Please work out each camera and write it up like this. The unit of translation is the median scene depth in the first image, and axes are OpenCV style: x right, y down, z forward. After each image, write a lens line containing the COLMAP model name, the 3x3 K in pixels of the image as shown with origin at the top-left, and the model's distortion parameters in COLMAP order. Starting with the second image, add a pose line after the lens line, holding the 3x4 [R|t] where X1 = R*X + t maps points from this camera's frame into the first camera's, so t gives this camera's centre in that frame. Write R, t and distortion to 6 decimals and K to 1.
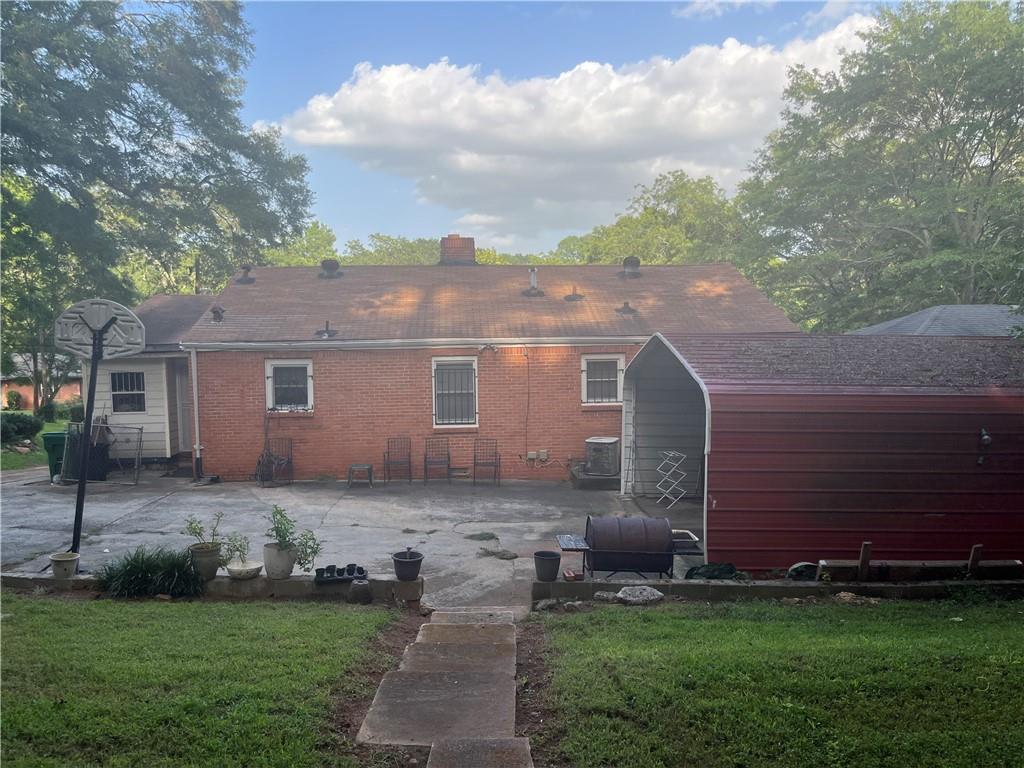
lens RADIAL K [[764.7, 0, 512.0], [0, 764.7, 384.0], [0, 0, 1]] dist [0.071669, -0.096136]
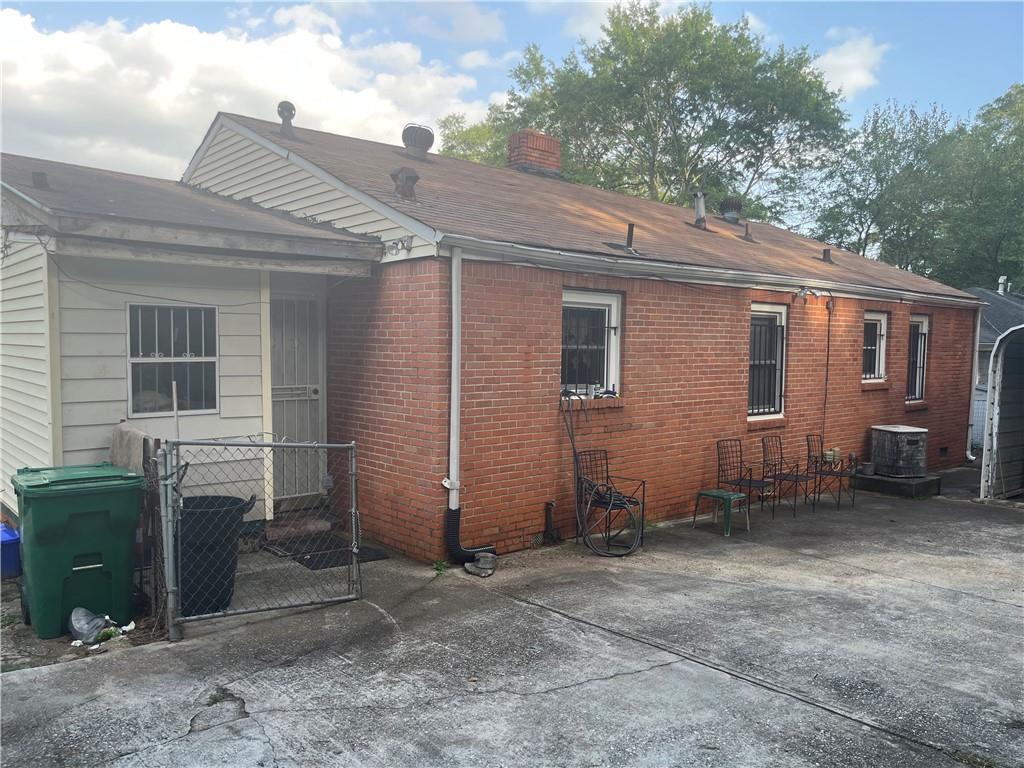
lens RADIAL K [[764.7, 0, 512.0], [0, 764.7, 384.0], [0, 0, 1]] dist [0.071669, -0.096136]
pose [[0.794841, -0.009227, 0.606748, -0.621435], [0.008763, 0.999955, 0.003727, 0.024145], [-0.606754, 0.002355, 0.794886, 0.630290]]
